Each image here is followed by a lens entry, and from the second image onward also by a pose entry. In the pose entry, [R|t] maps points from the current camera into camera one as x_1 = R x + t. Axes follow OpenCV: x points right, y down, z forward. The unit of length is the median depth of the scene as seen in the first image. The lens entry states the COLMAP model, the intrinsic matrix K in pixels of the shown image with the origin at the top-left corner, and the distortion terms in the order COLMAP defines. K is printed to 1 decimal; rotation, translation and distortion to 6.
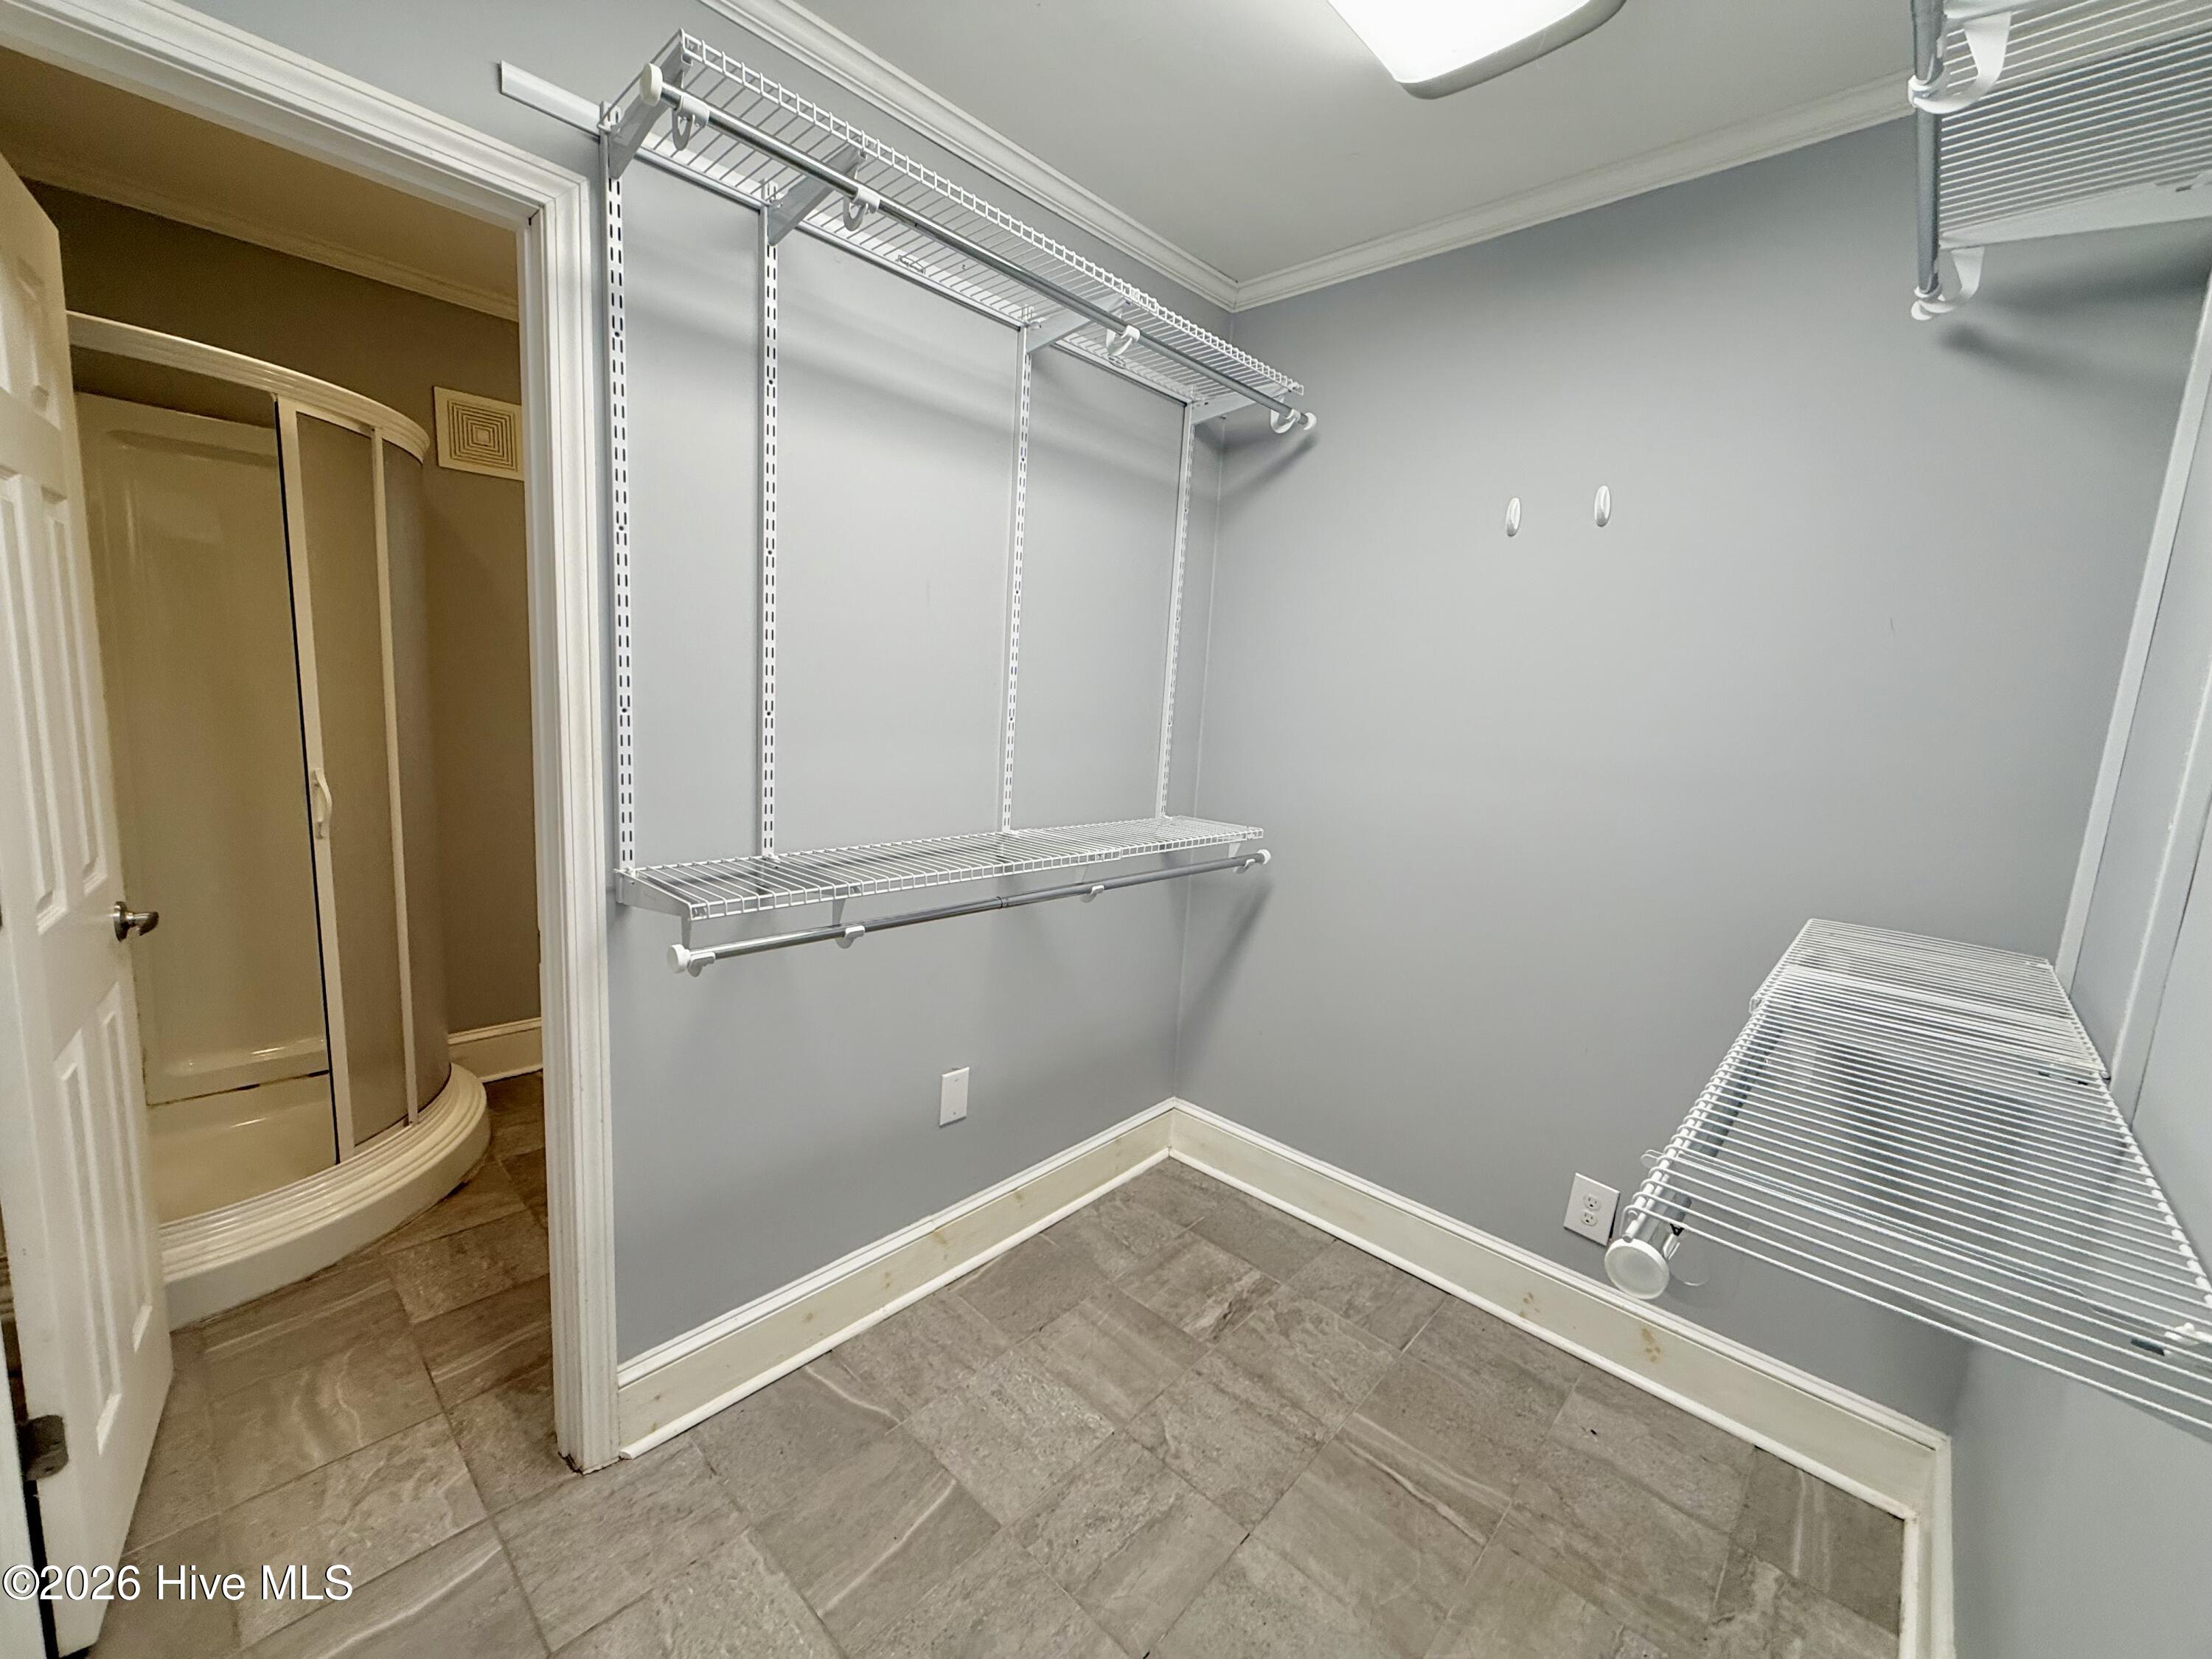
lens RADIAL K [[876.0, 0, 1094.8], [0, 876.0, 823.9], [0, 0, 1]] dist [0.000806, -0.000064]
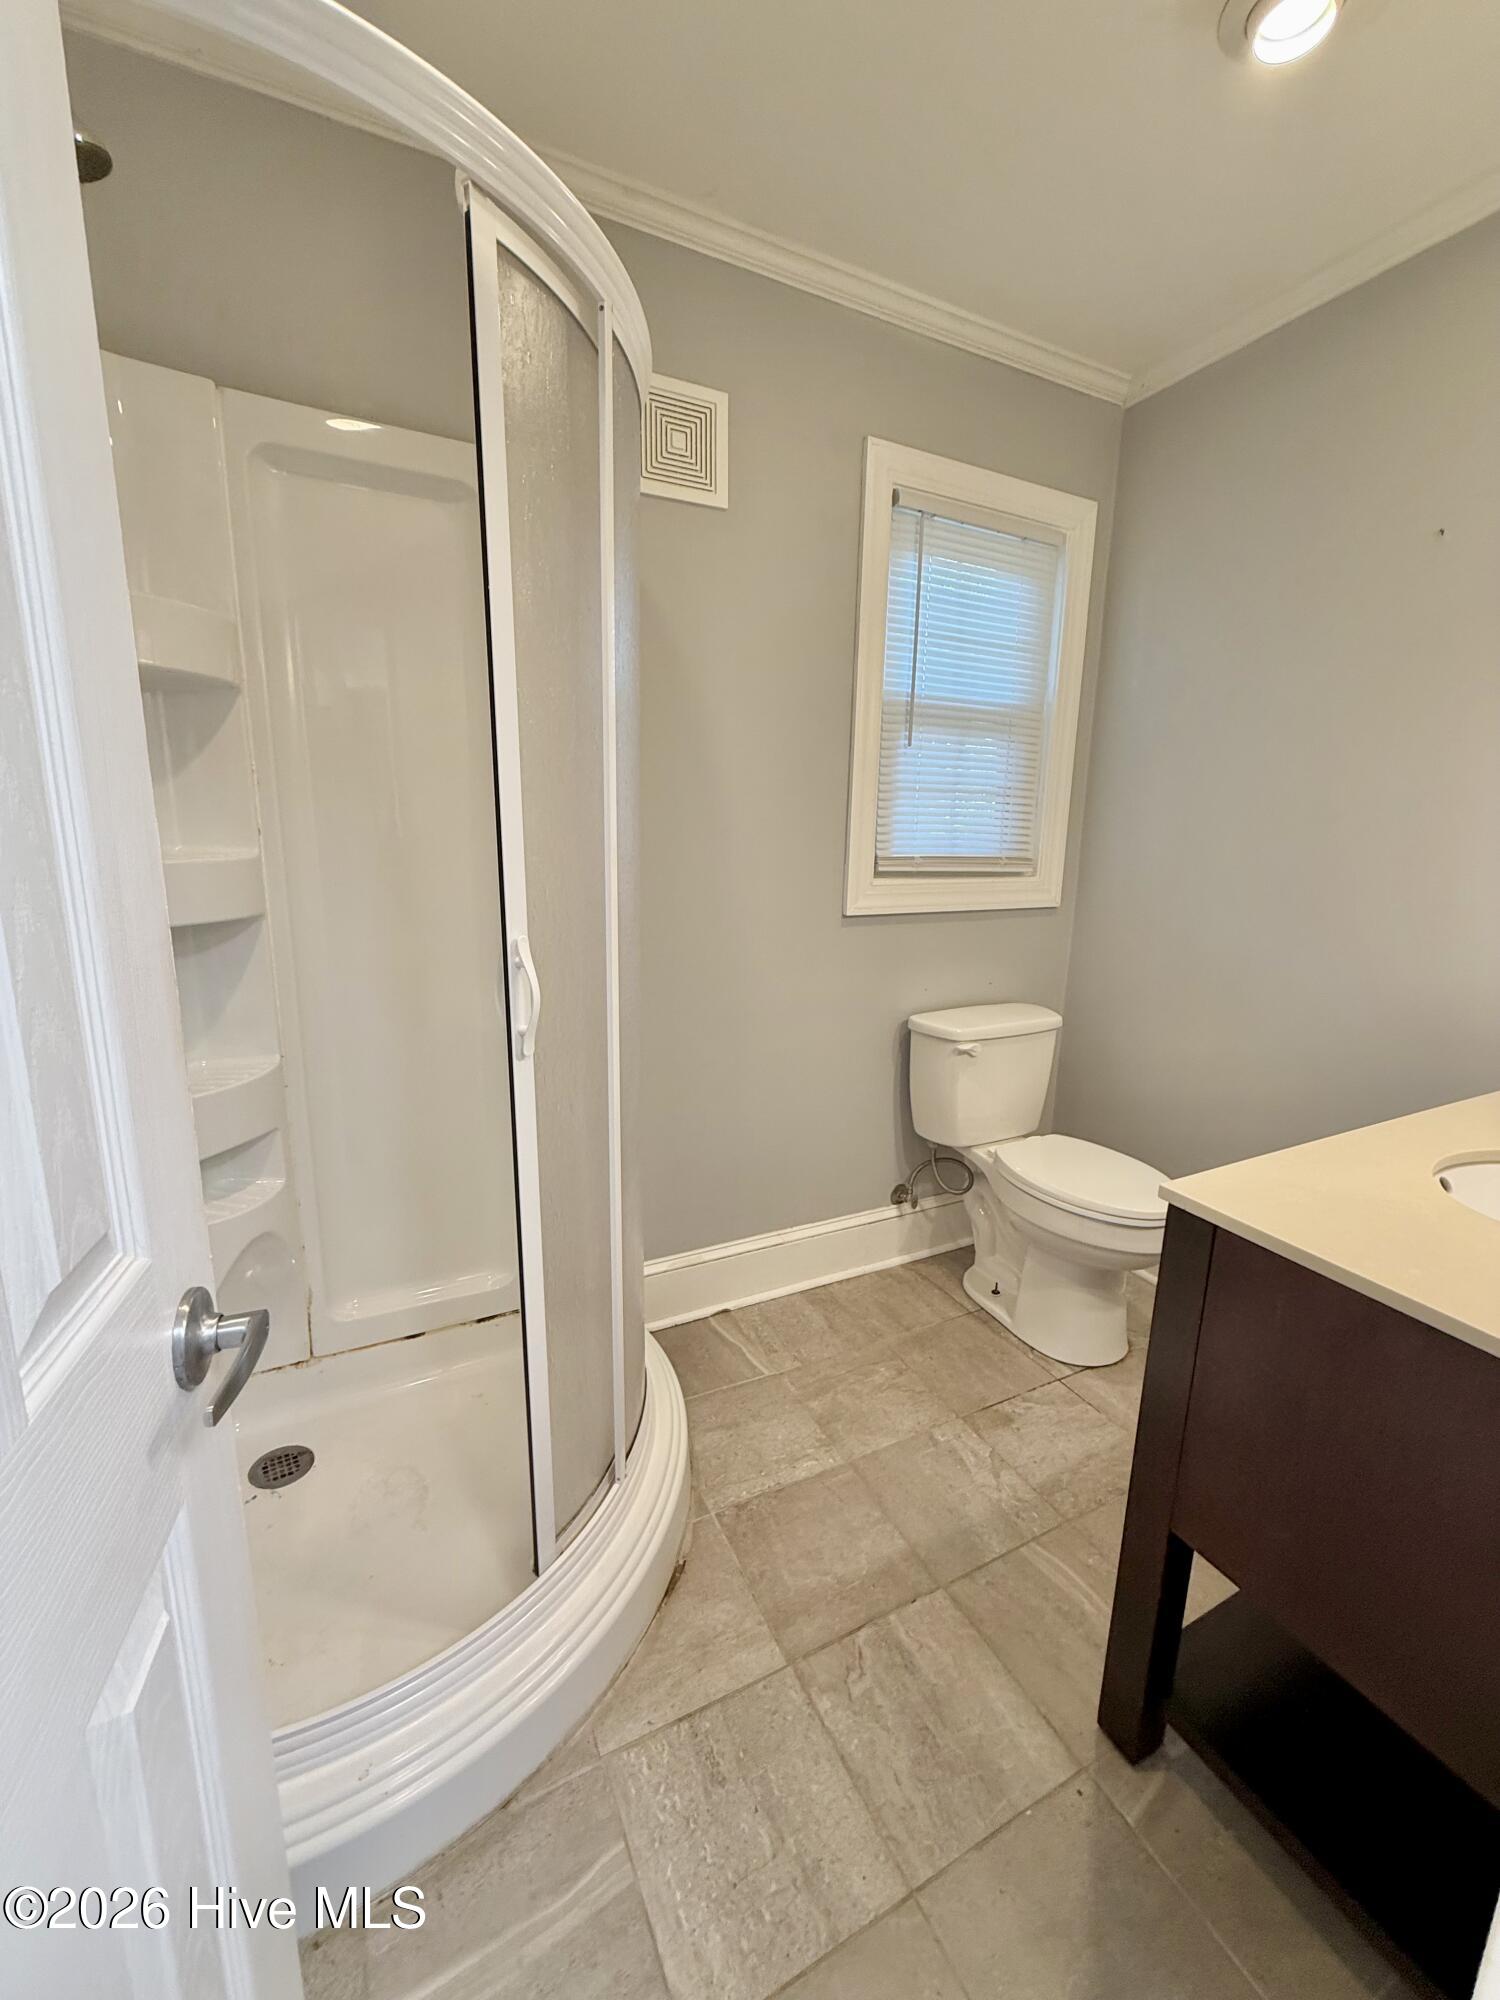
lens RADIAL K [[792.1, 0, 753.9], [0, 792.1, 993.4], [0, 0, 1]] dist [0.000806, -0.000064]
pose [[0.939374, 0.031857, -0.341412, -0.570729], [-0.016770, 0.998752, 0.047050, -0.052297], [0.342484, -0.038472, 0.938735, 0.573453]]
